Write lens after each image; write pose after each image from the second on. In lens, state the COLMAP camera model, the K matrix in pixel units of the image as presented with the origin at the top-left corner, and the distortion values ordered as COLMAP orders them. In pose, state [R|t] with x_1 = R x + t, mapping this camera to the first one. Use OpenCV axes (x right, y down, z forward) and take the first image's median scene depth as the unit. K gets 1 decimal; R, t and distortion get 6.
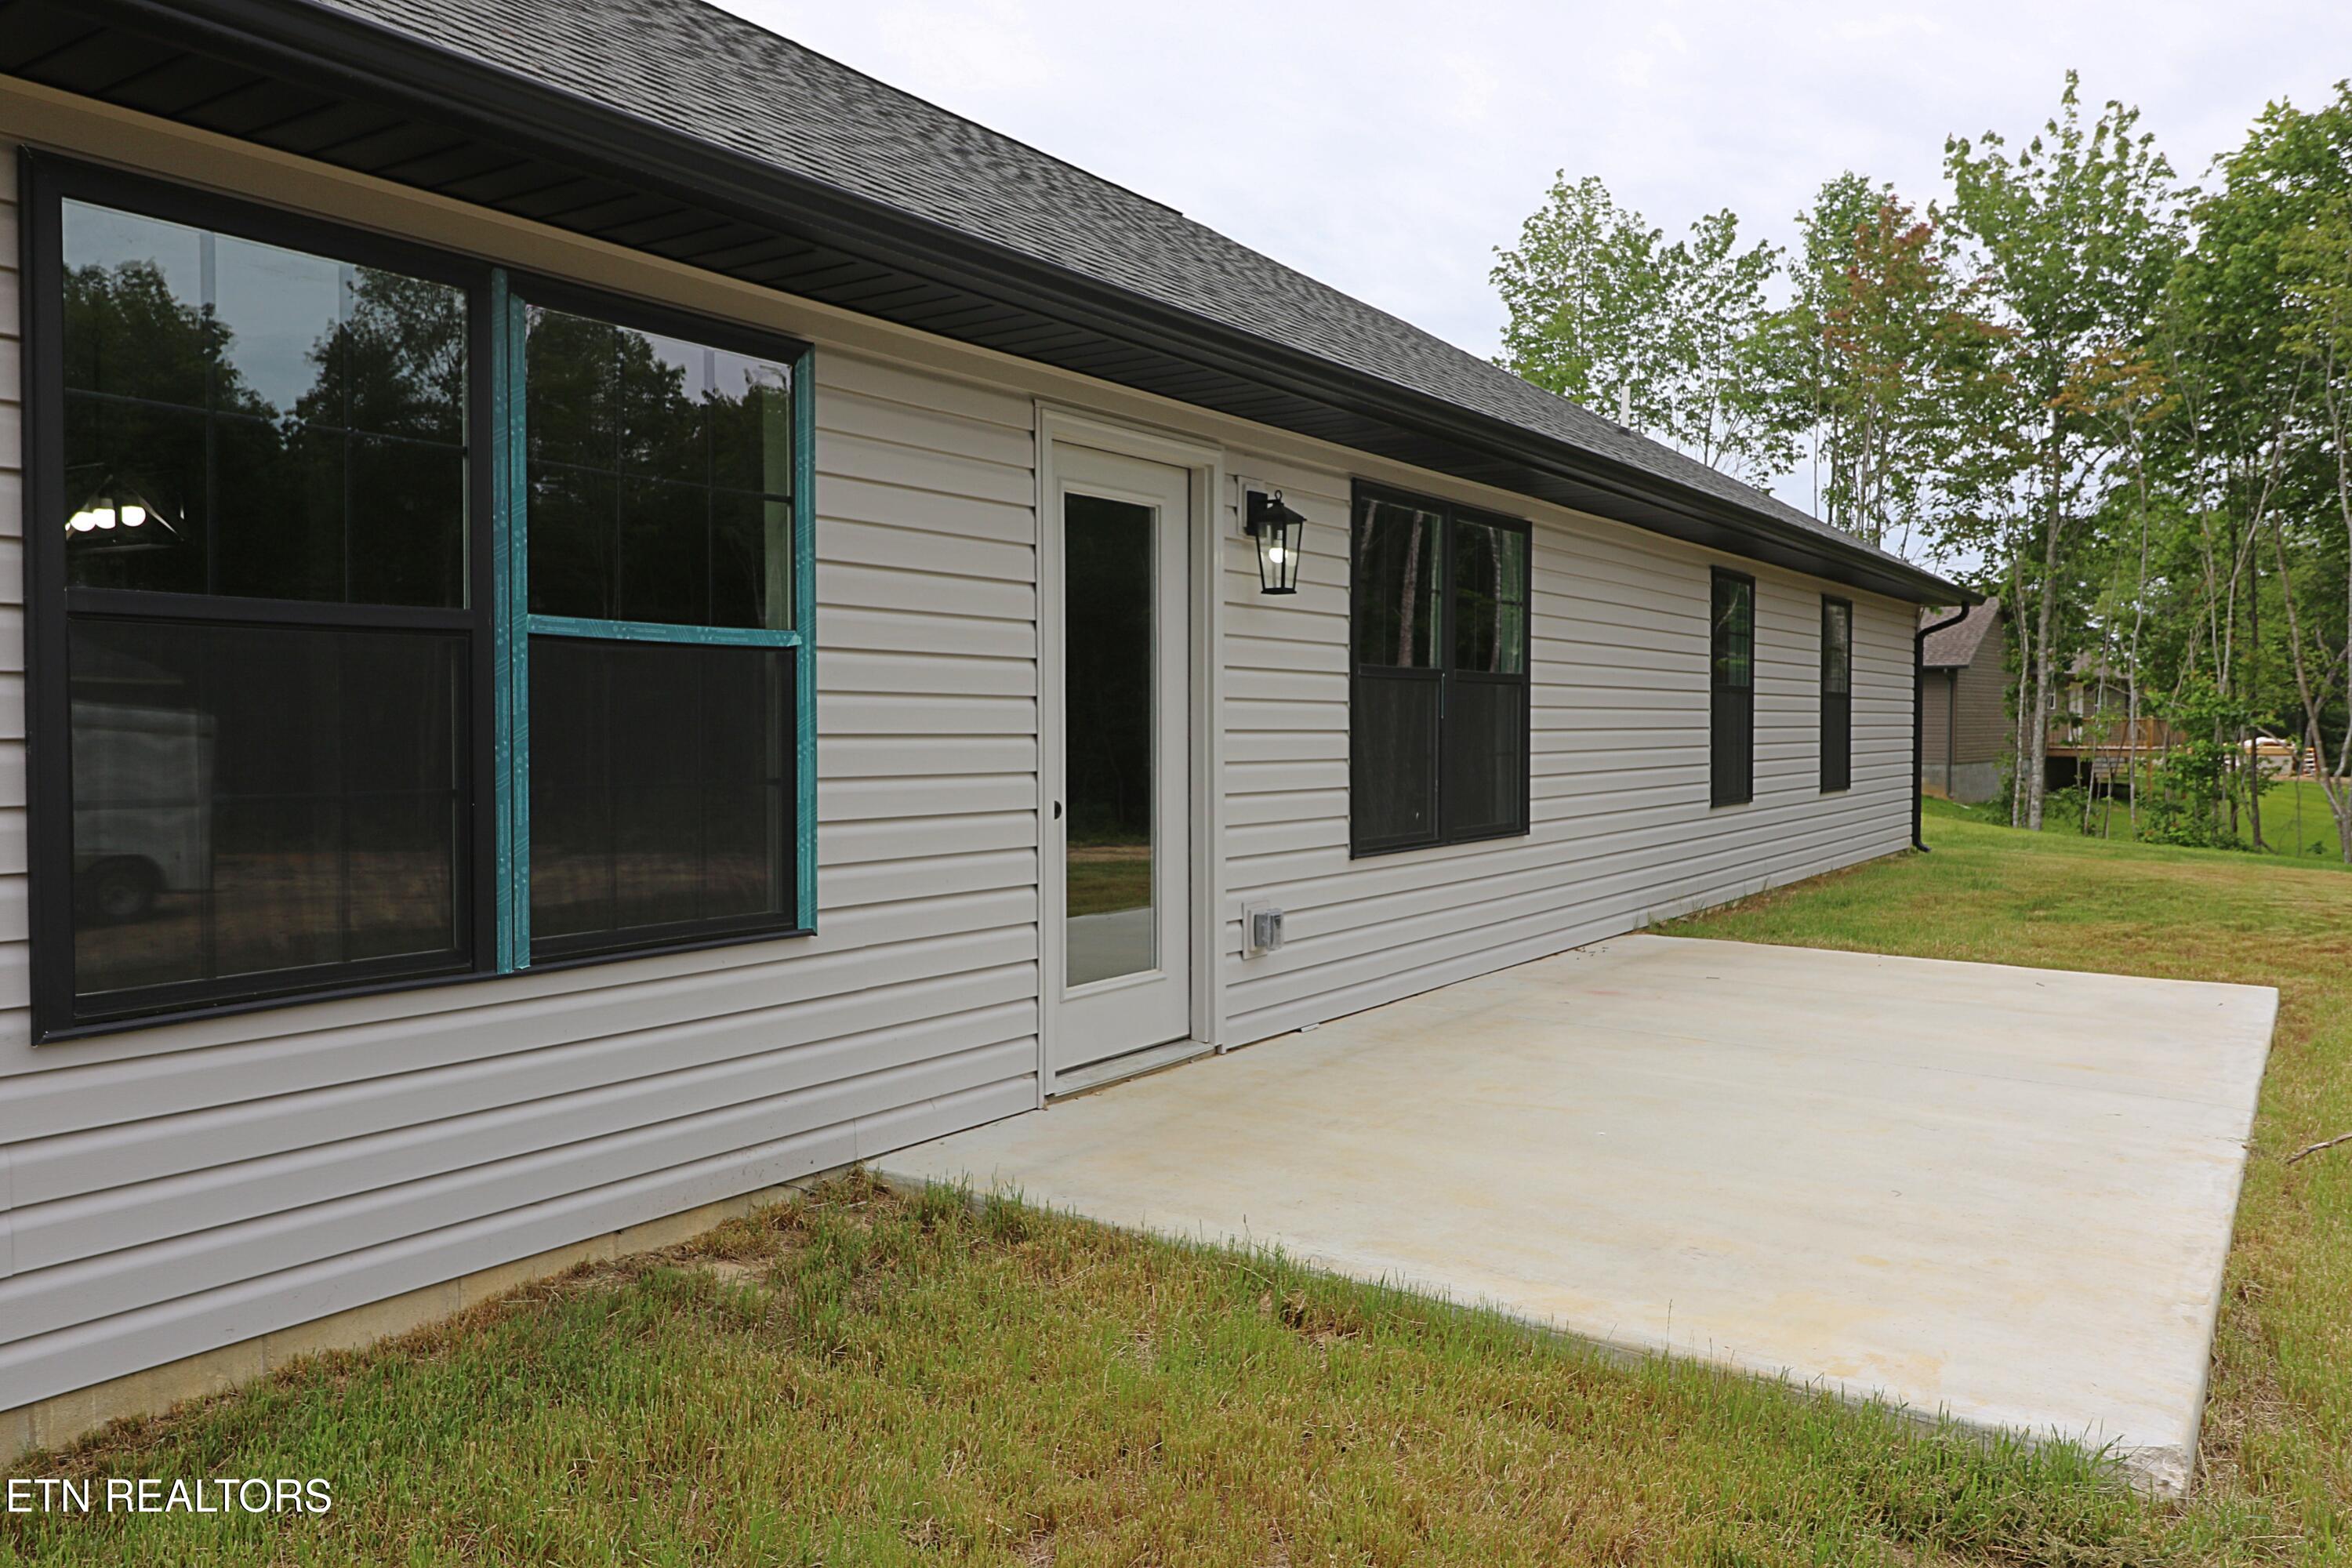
lens RADIAL K [[1825.1, 0, 1172.9], [0, 1825.1, 782.0], [0, 0, 1]] dist [0.014610, 0.003300]
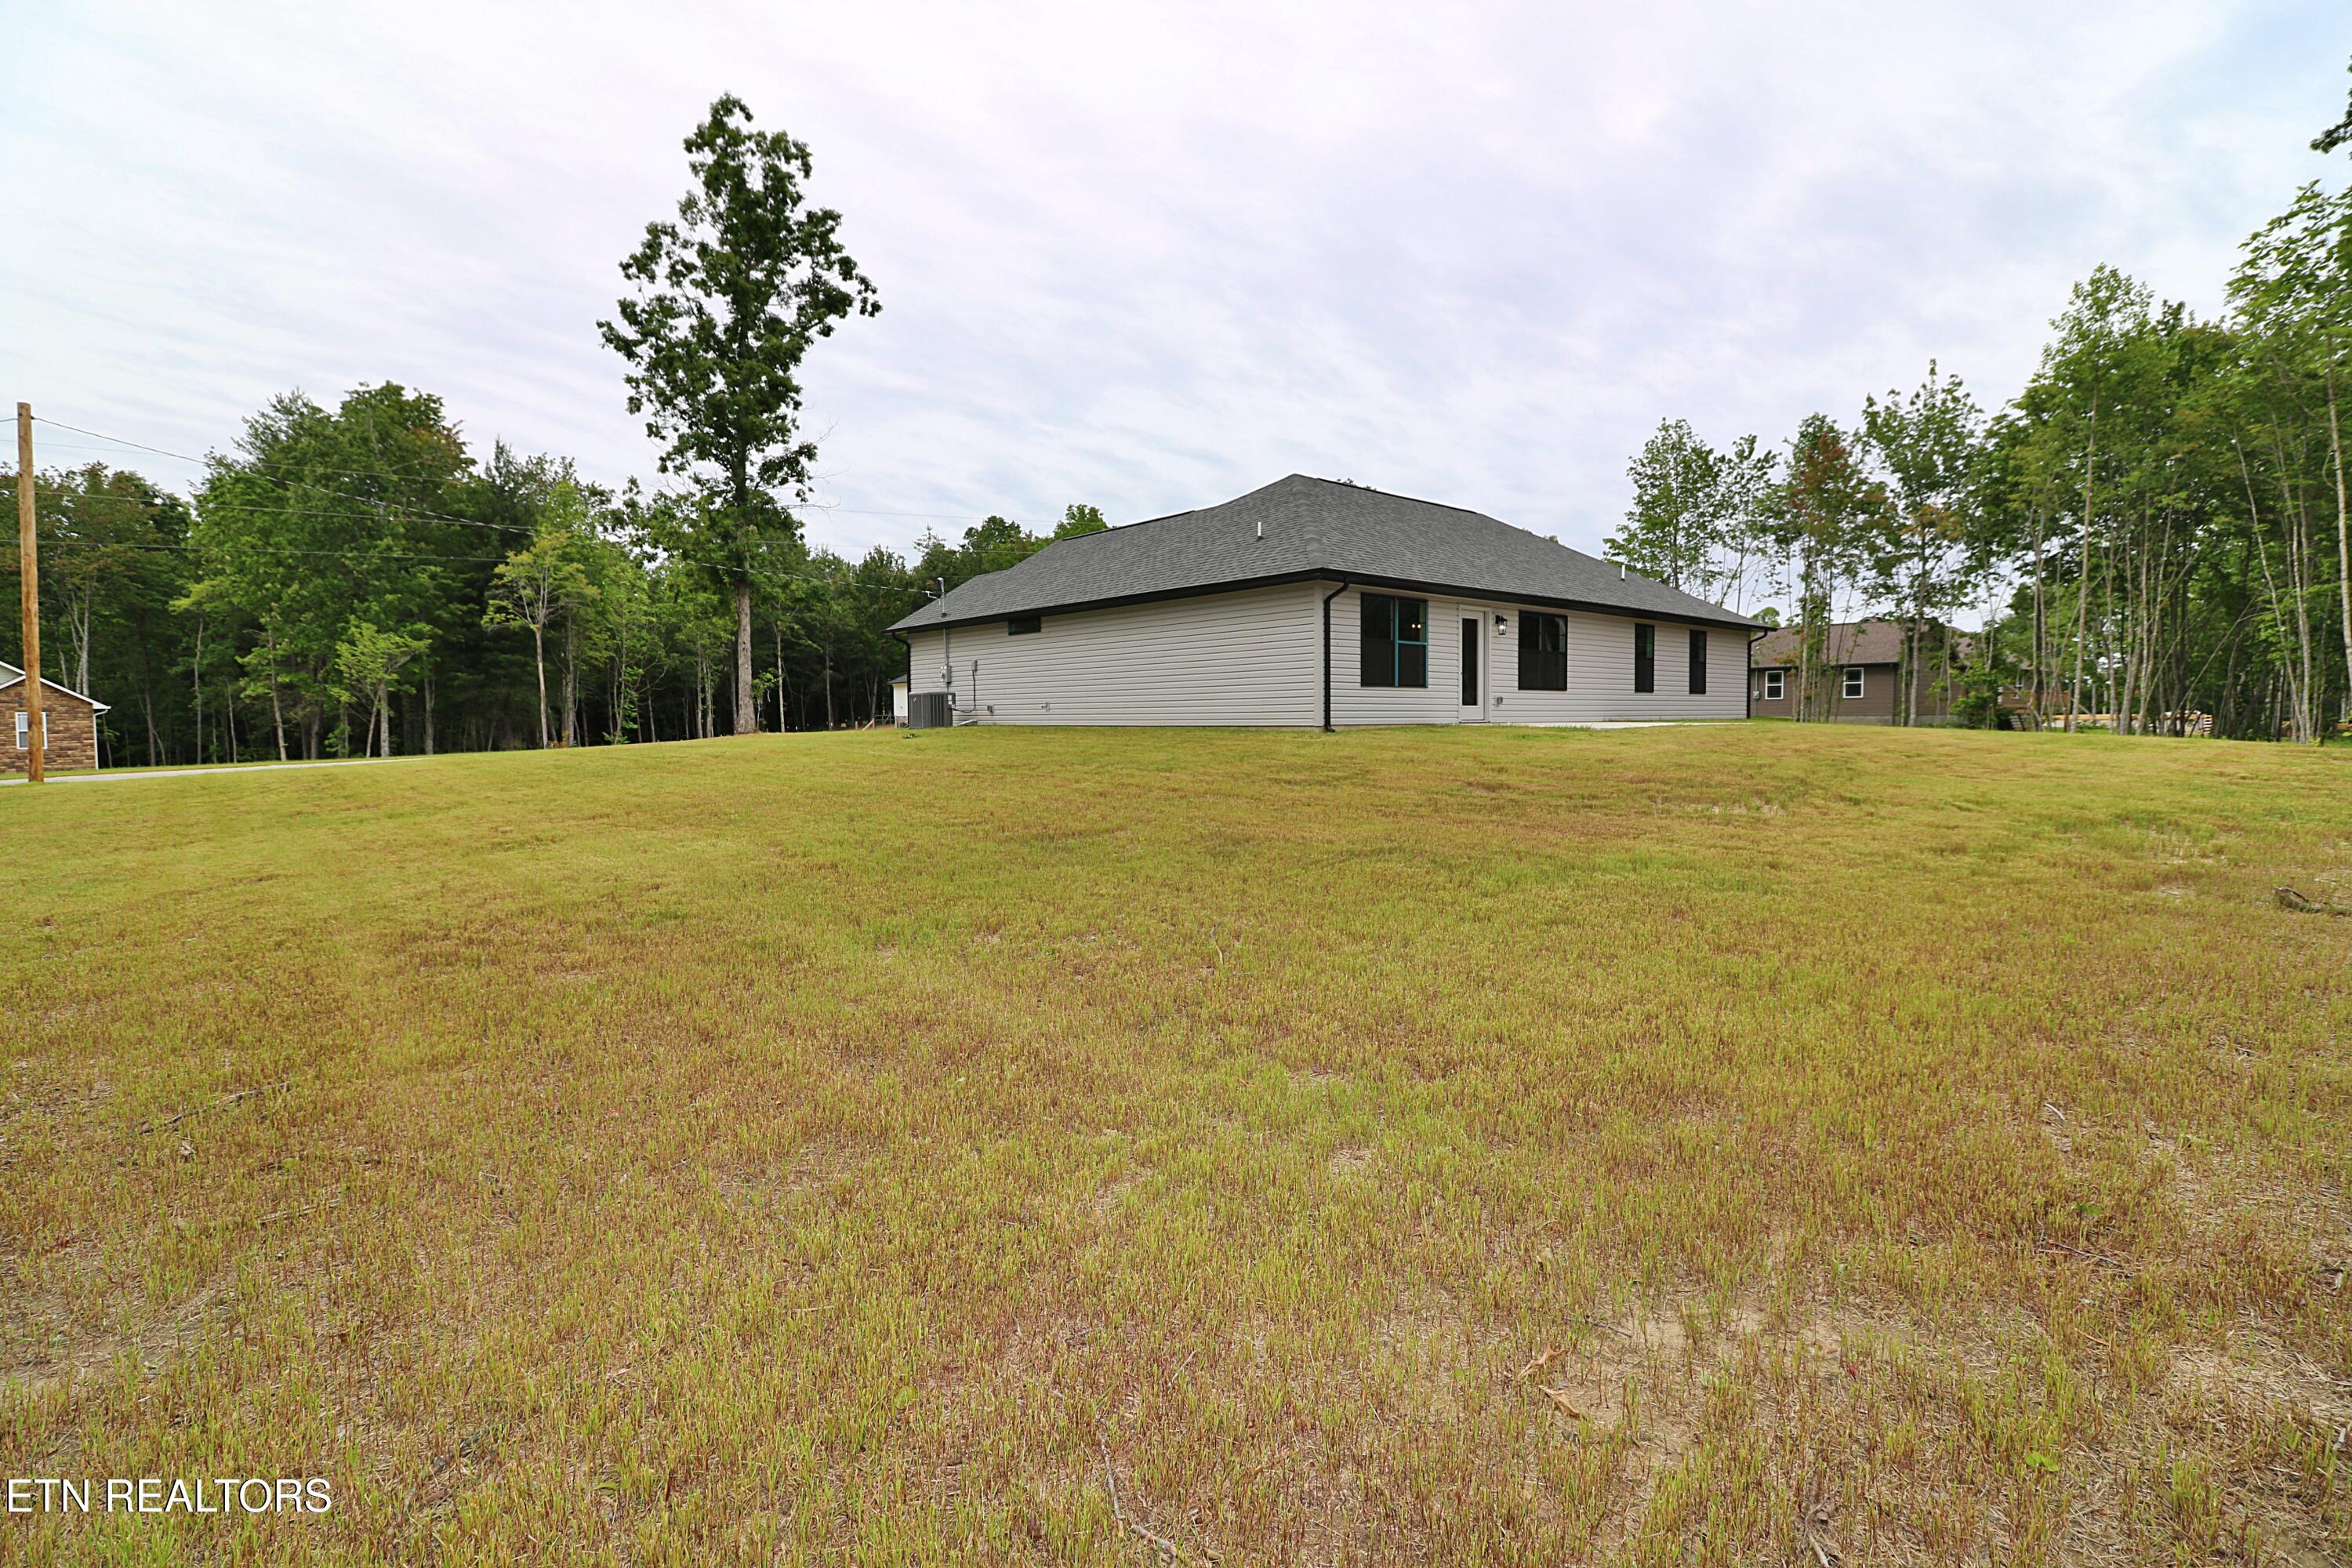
lens RADIAL K [[1091.4, 0, 1184.5], [0, 1091.4, 773.0], [0, 0, 1]] dist [-0.000834, -0.000080]
pose [[0.970745, 0.003389, -0.240087, -0.011435], [0.001372, 0.999806, 0.019660, 0.035830], [0.240107, -0.019414, 0.970552, -0.350418]]
